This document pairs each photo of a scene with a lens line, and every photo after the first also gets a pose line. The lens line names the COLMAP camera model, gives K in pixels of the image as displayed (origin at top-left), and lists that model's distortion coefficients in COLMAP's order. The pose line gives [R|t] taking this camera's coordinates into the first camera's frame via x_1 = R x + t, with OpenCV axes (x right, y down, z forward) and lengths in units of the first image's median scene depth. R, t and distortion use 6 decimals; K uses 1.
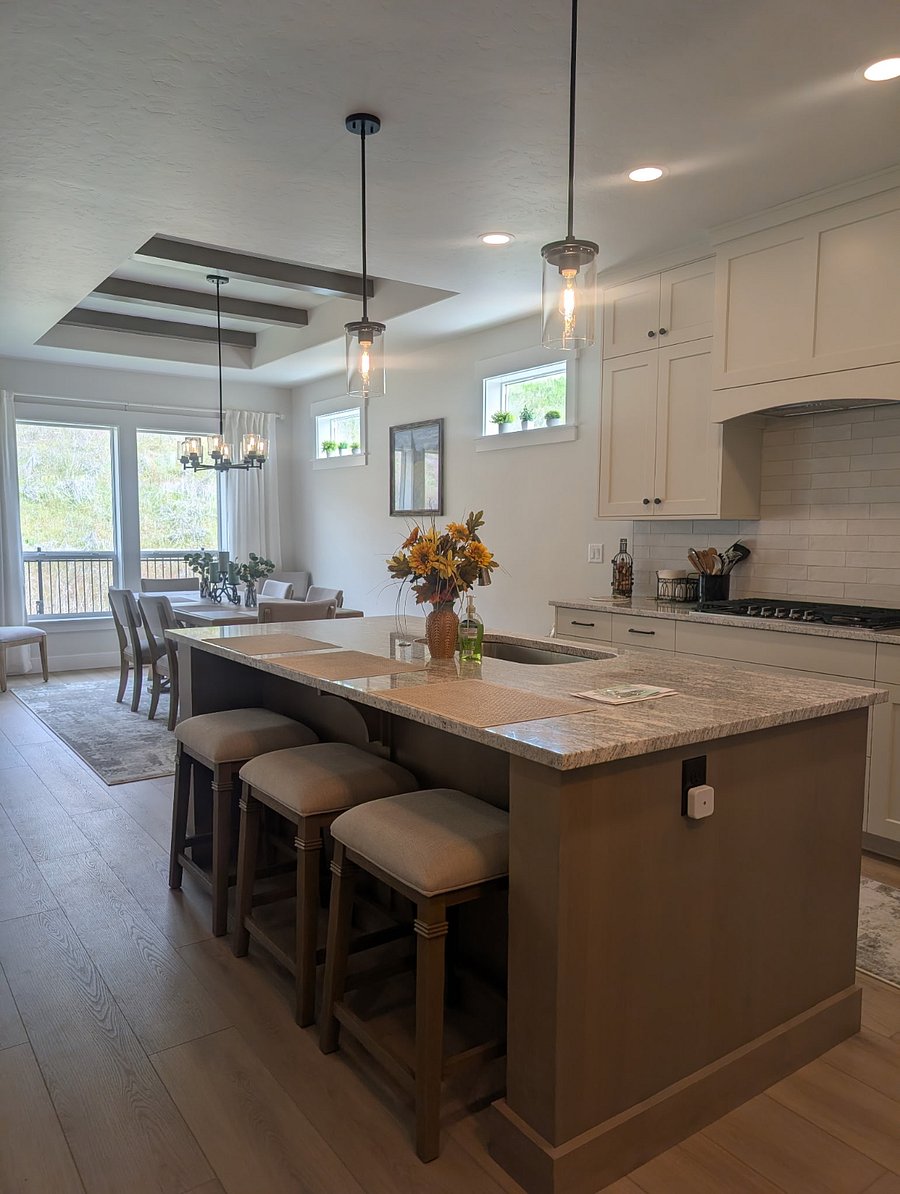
lens RADIAL K [[857.0, 0, 448.7], [0, 857.0, 598.8], [0, 0, 1]] dist [0.001457, -0.000117]
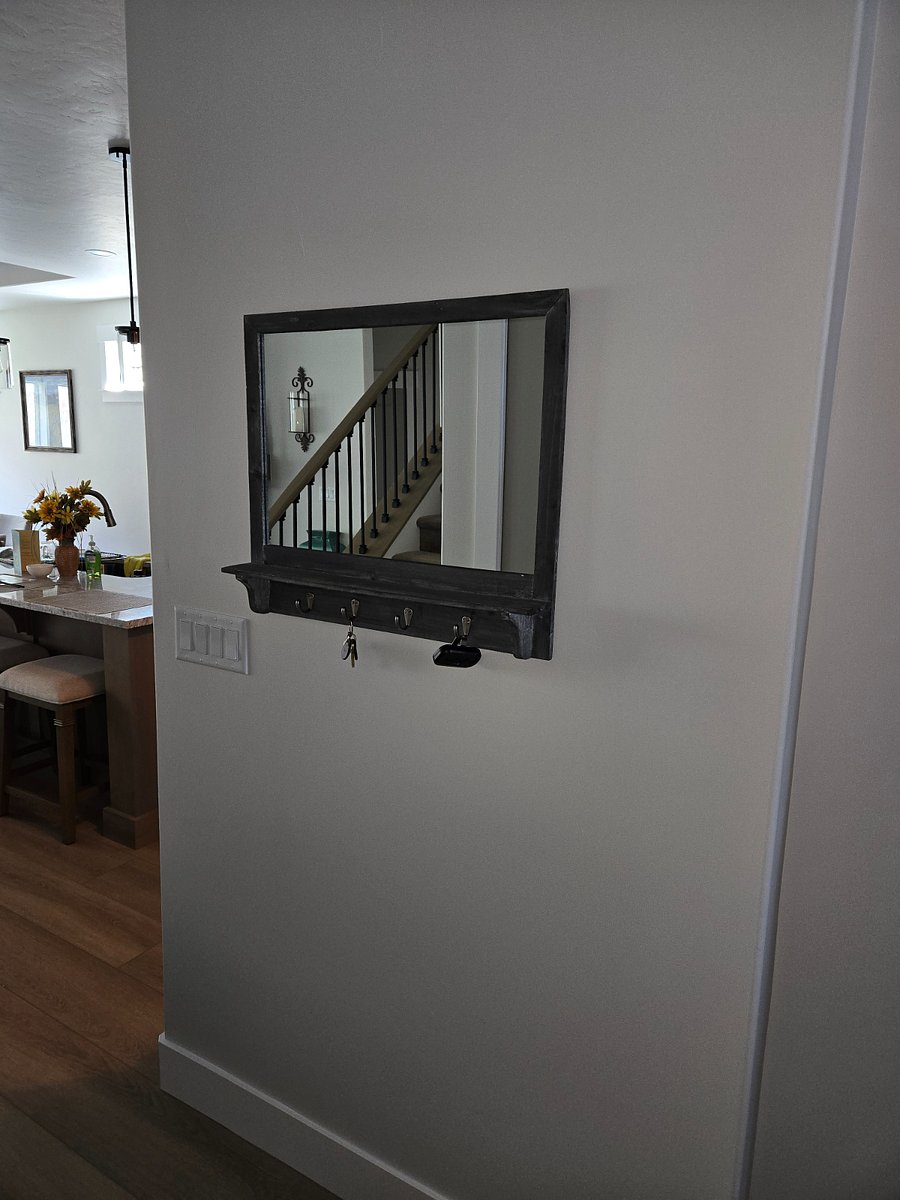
lens RADIAL K [[823.5, 0, 454.0], [0, 823.5, 596.1], [0, 0, 1]] dist [0.009982, 0.000447]
pose [[0.920654, -0.052777, 0.386794, 0.055882], [0.013313, 0.994487, 0.104009, -0.039525], [-0.390151, -0.090607, 0.916282, -0.625261]]
